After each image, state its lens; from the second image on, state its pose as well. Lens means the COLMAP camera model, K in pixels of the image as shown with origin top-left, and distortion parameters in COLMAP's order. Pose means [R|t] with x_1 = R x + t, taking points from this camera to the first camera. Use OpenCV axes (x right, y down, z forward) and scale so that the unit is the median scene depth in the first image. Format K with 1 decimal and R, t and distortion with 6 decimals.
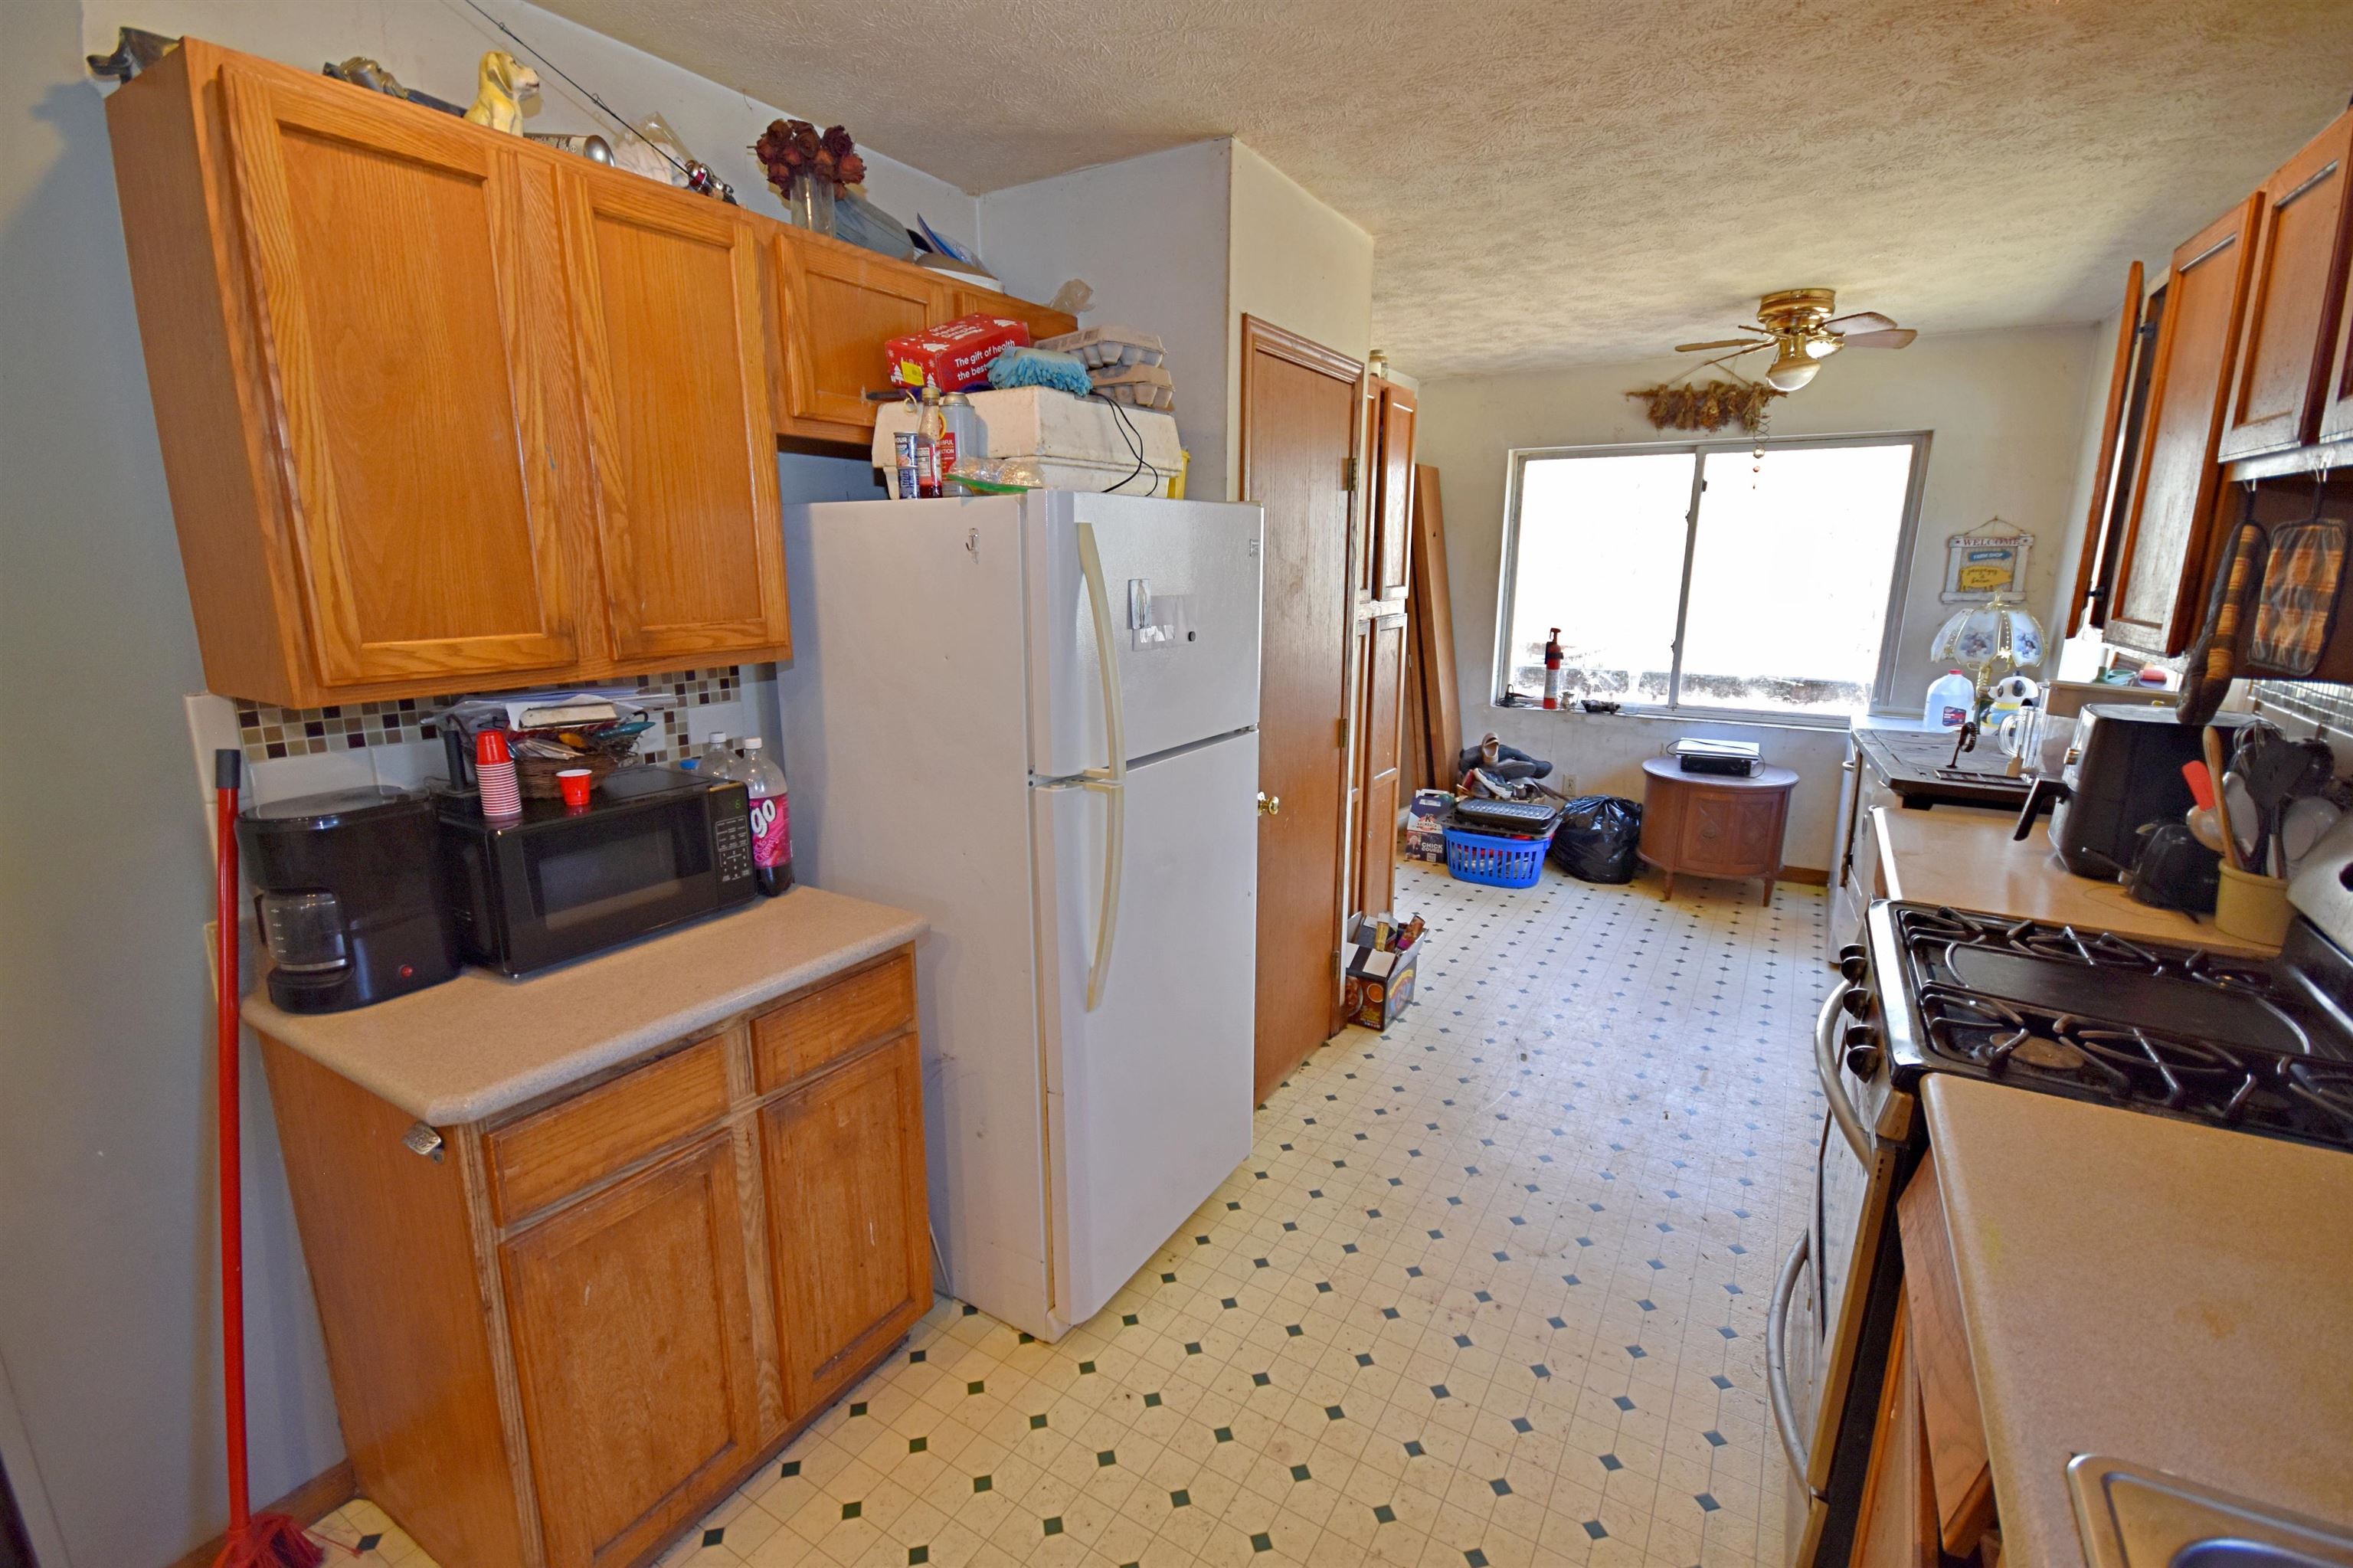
lens RADIAL K [[1032.6, 0, 1173.6], [0, 1032.6, 780.9], [0, 0, 1]] dist [0.001679, -0.004654]
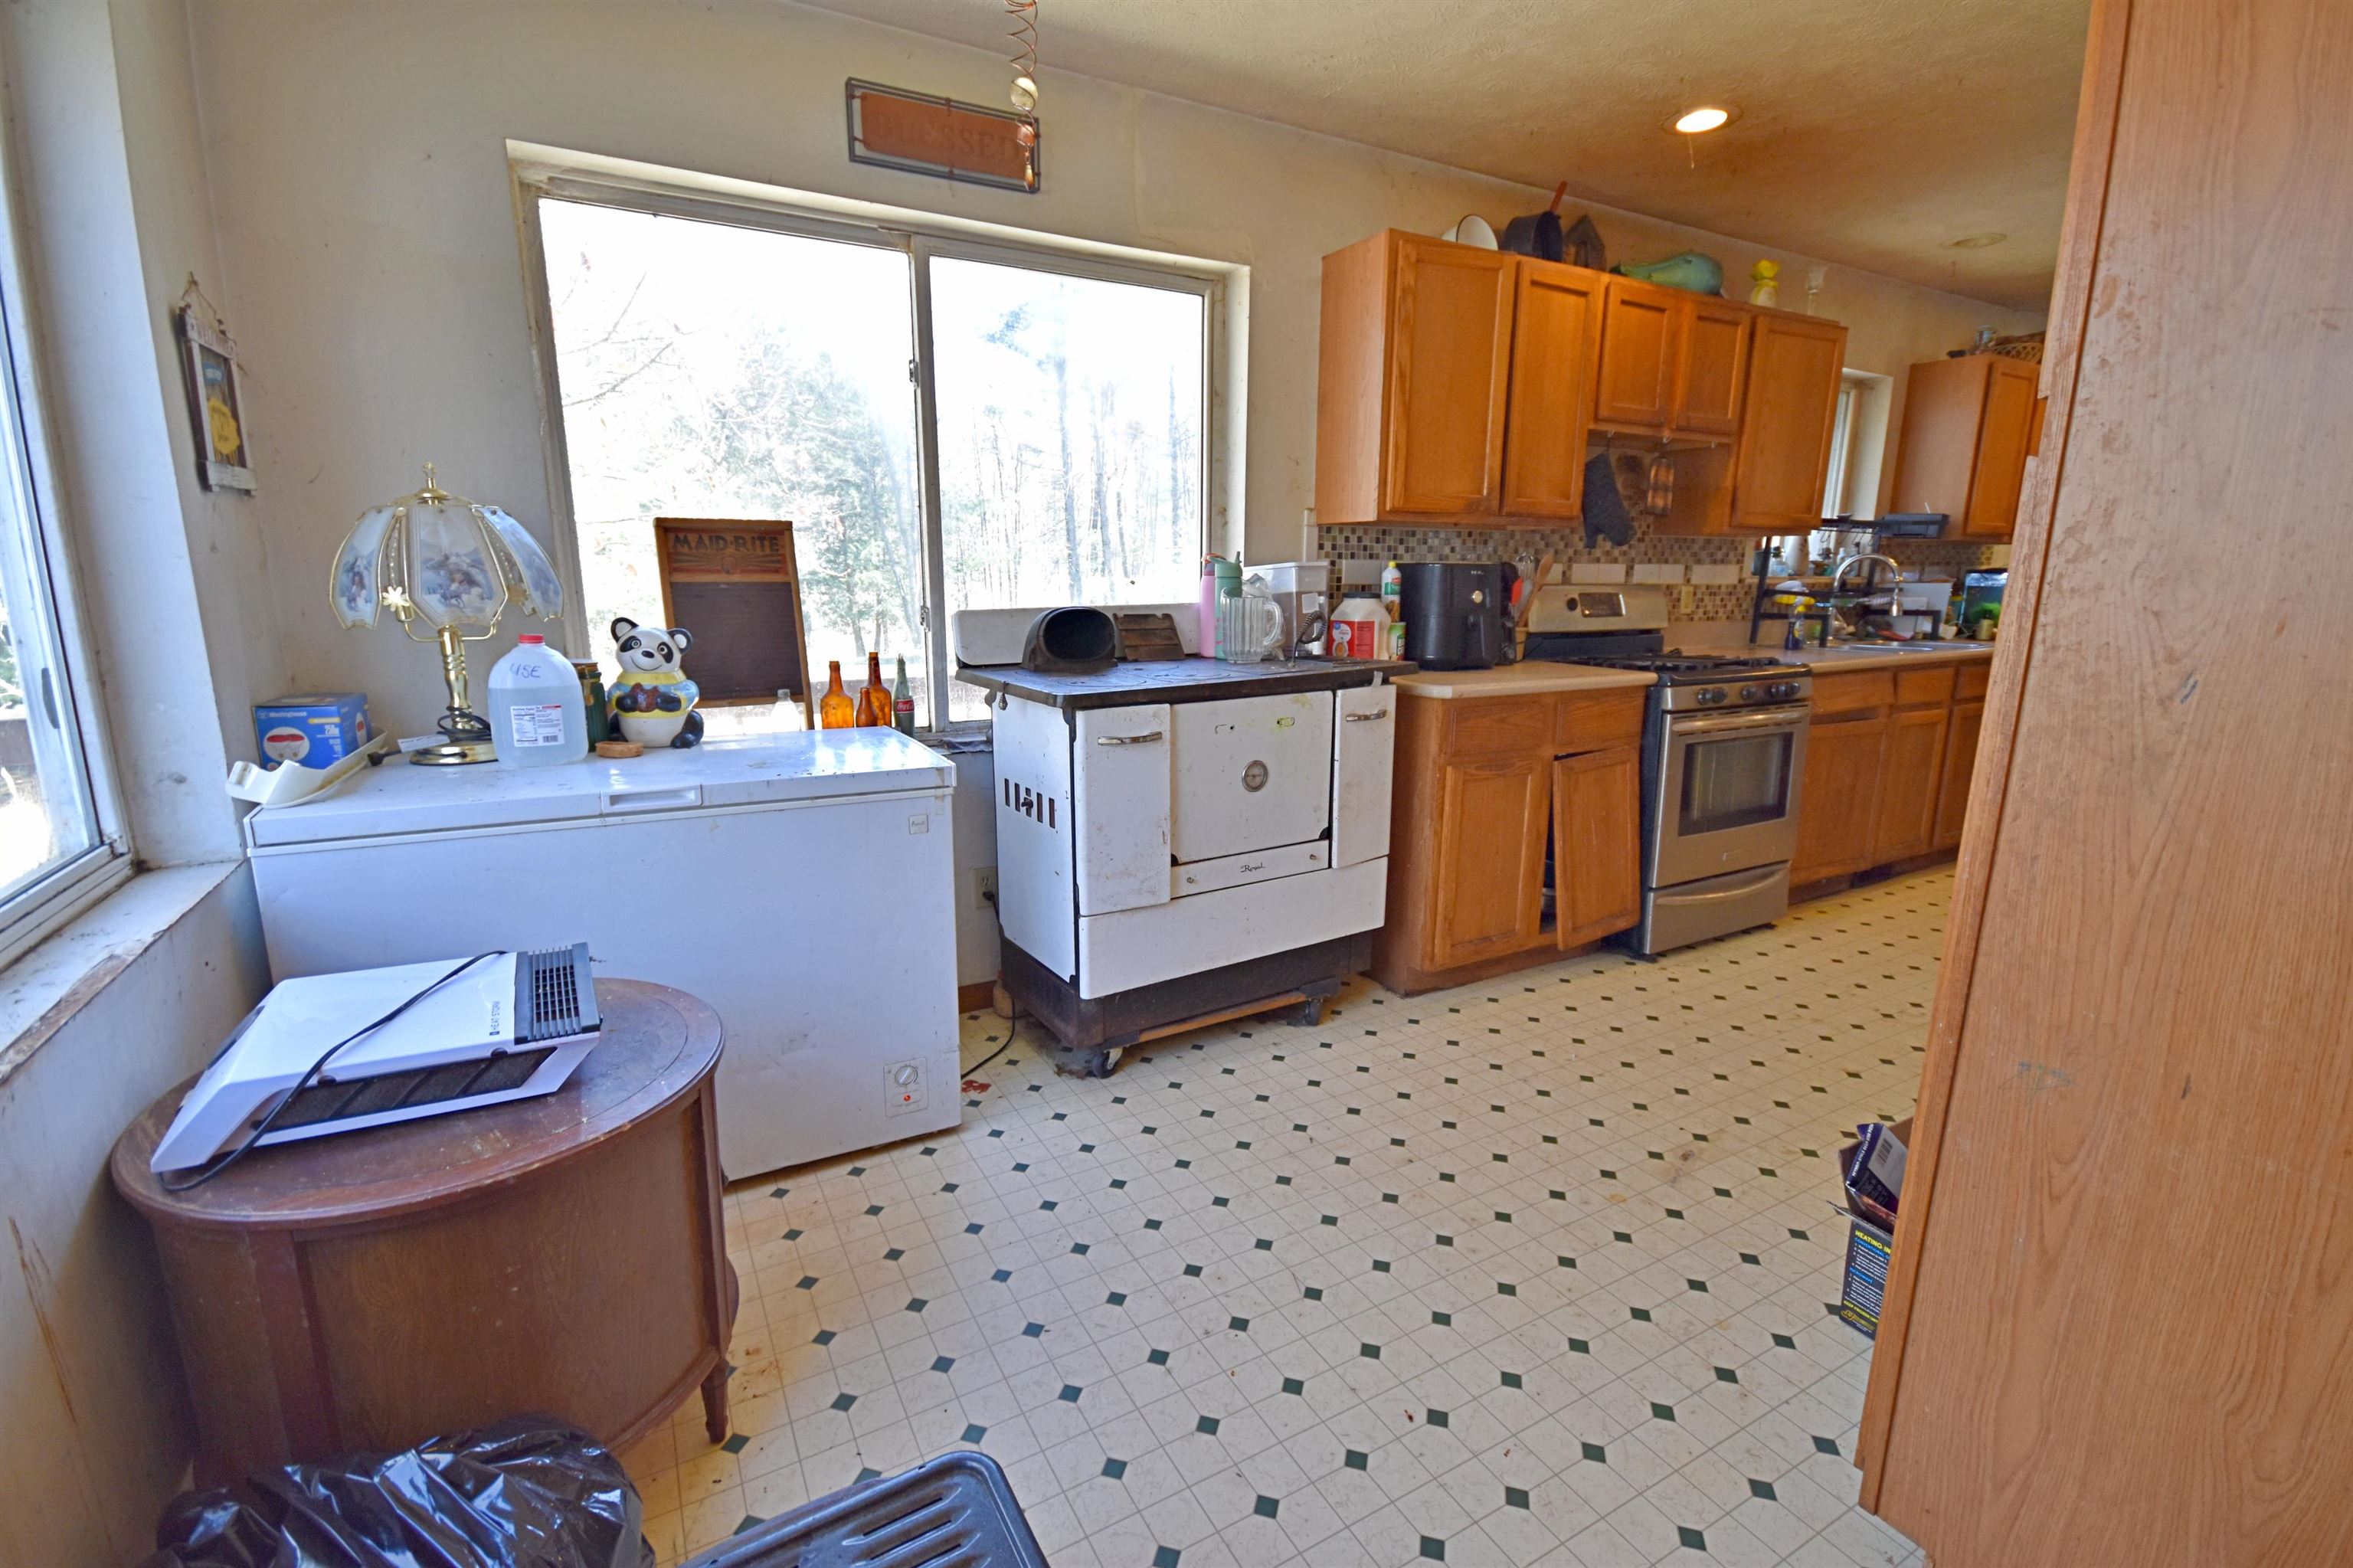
lens RADIAL K [[1032.6, 0, 1167.0], [0, 1032.6, 793.6], [0, 0, 1]] dist [0.001679, -0.004654]
pose [[-0.869928, -0.103488, 0.482199, 0.234748], [0.104704, 0.916692, 0.385633, -0.172679], [-0.481936, 0.385961, -0.786620, 1.126109]]
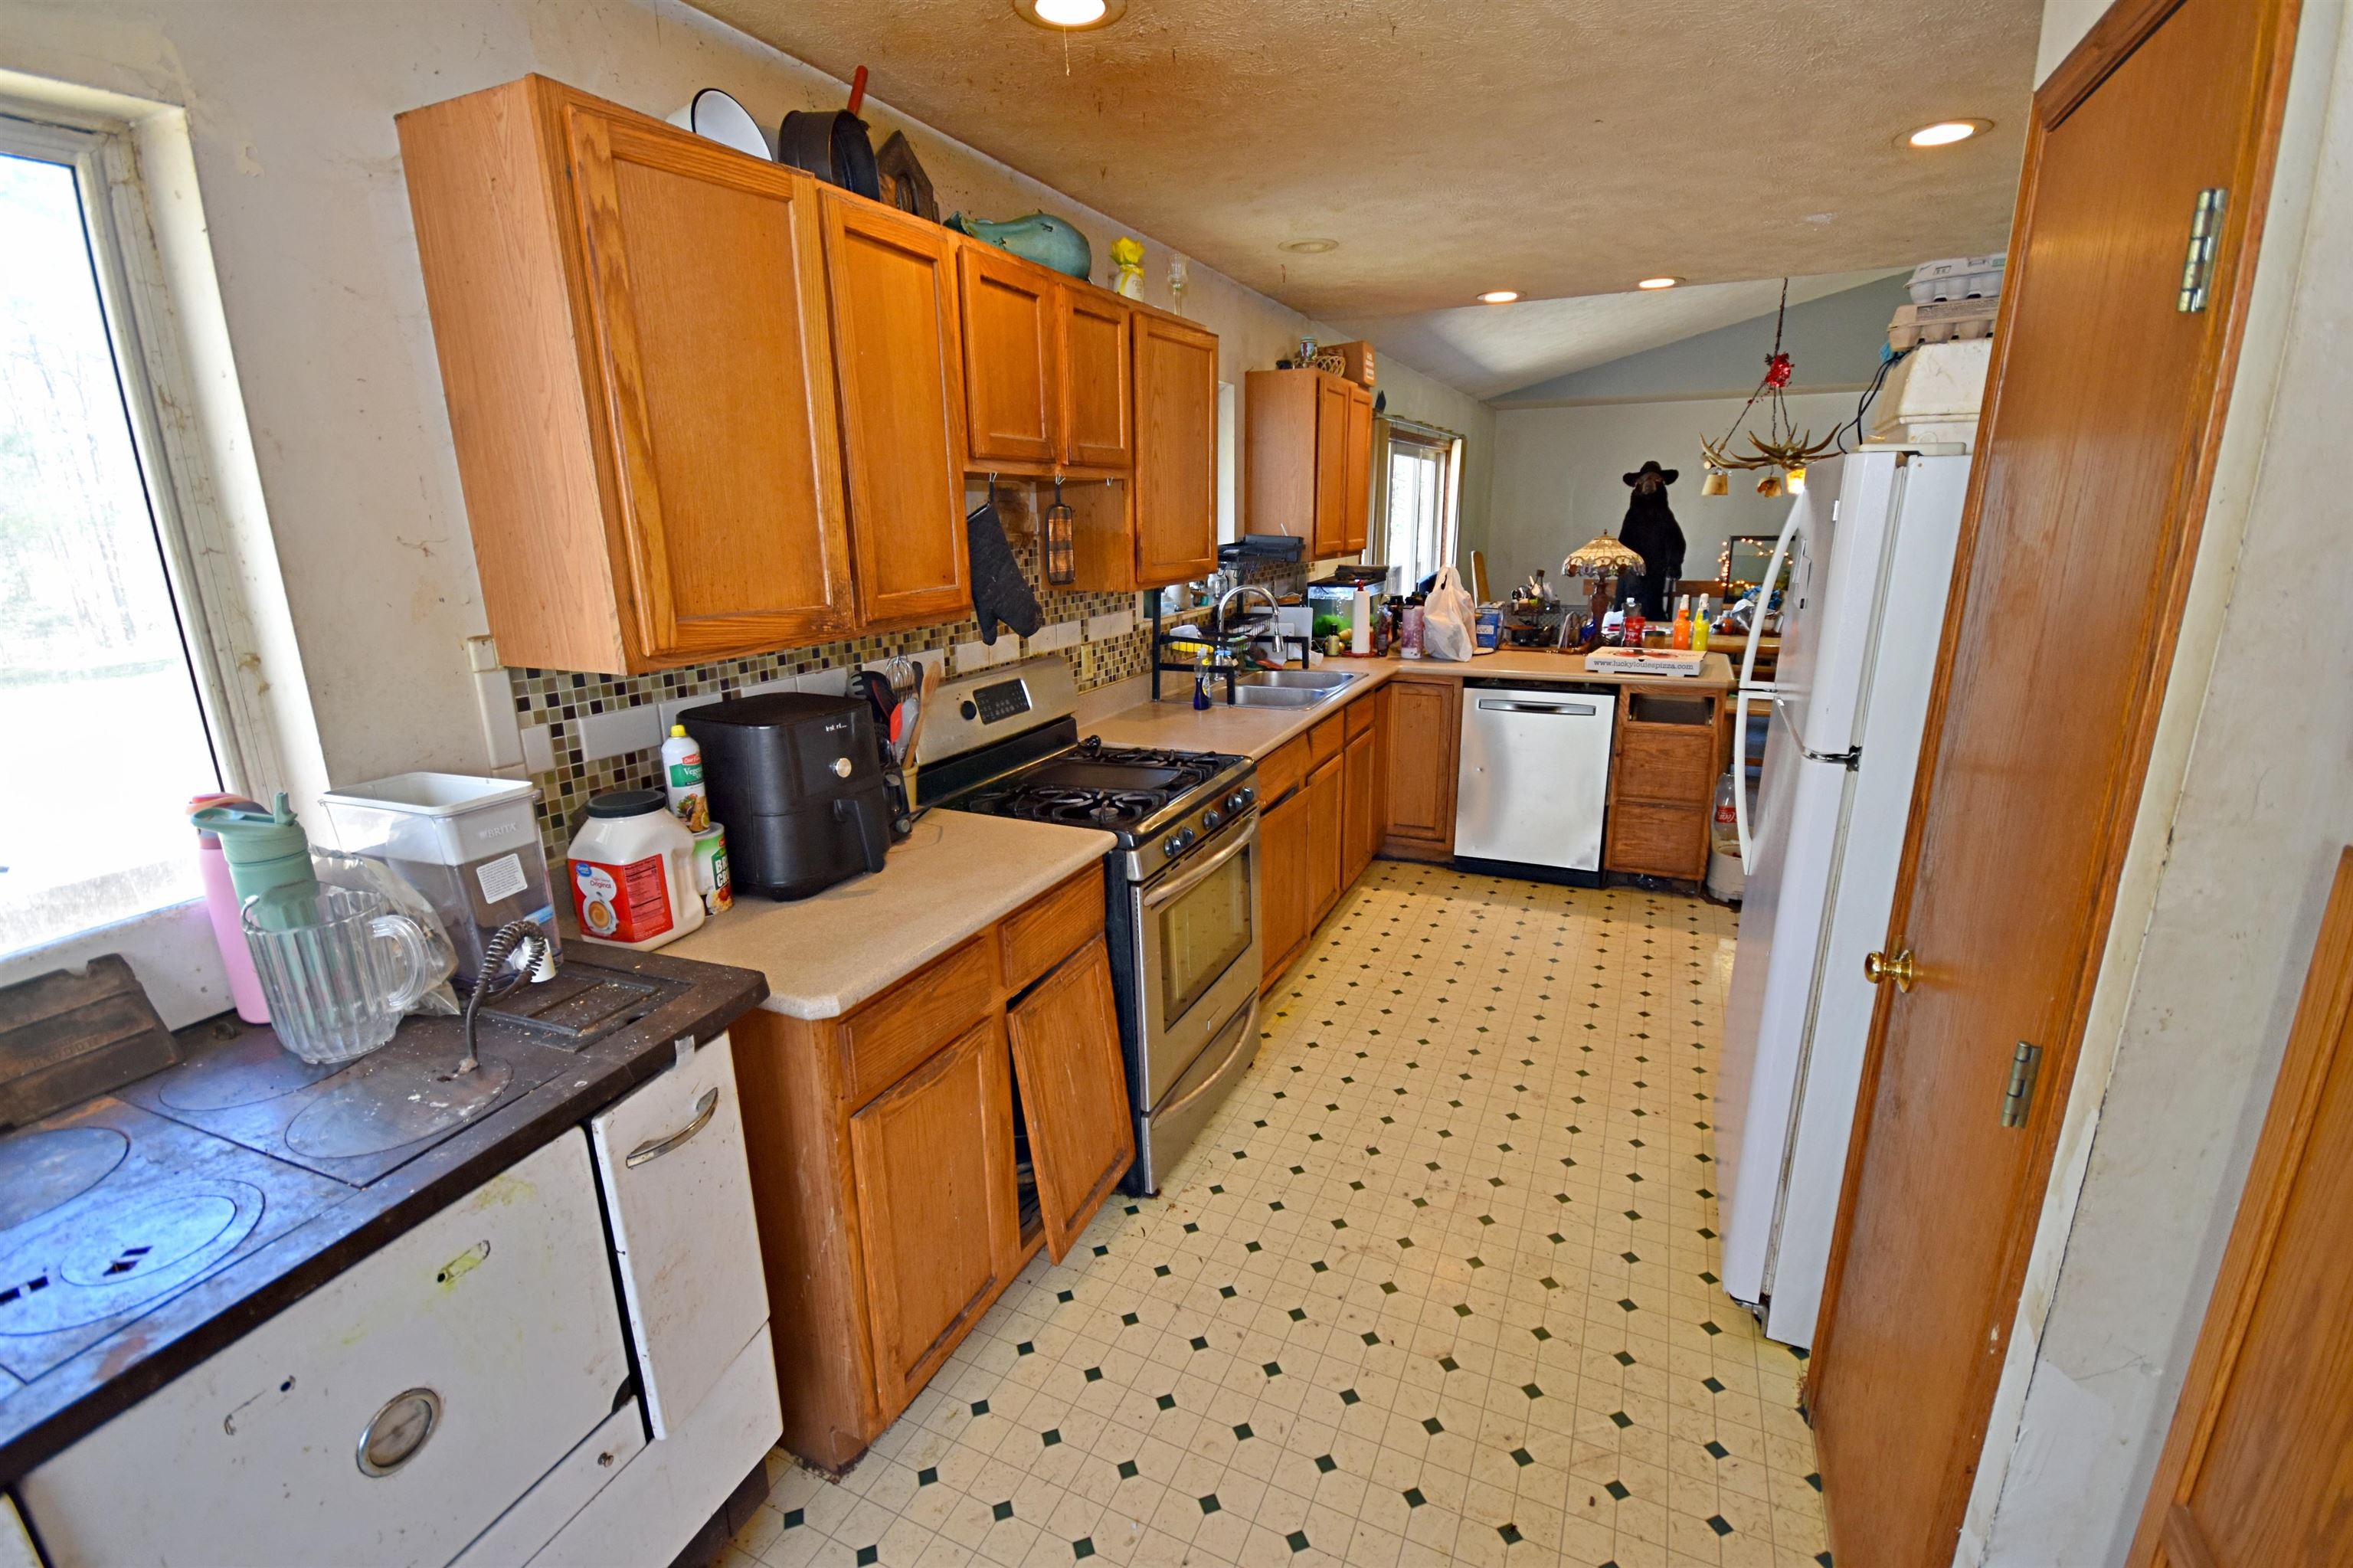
lens RADIAL K [[1032.6, 0, 1179.9], [0, 1032.6, 788.2], [0, 0, 1]] dist [0.001679, -0.004654]
pose [[-0.992495, 0.046897, -0.112937, 0.311947], [-0.010540, 0.887299, 0.461075, -0.187536], [0.121832, 0.458805, -0.880145, 0.824095]]
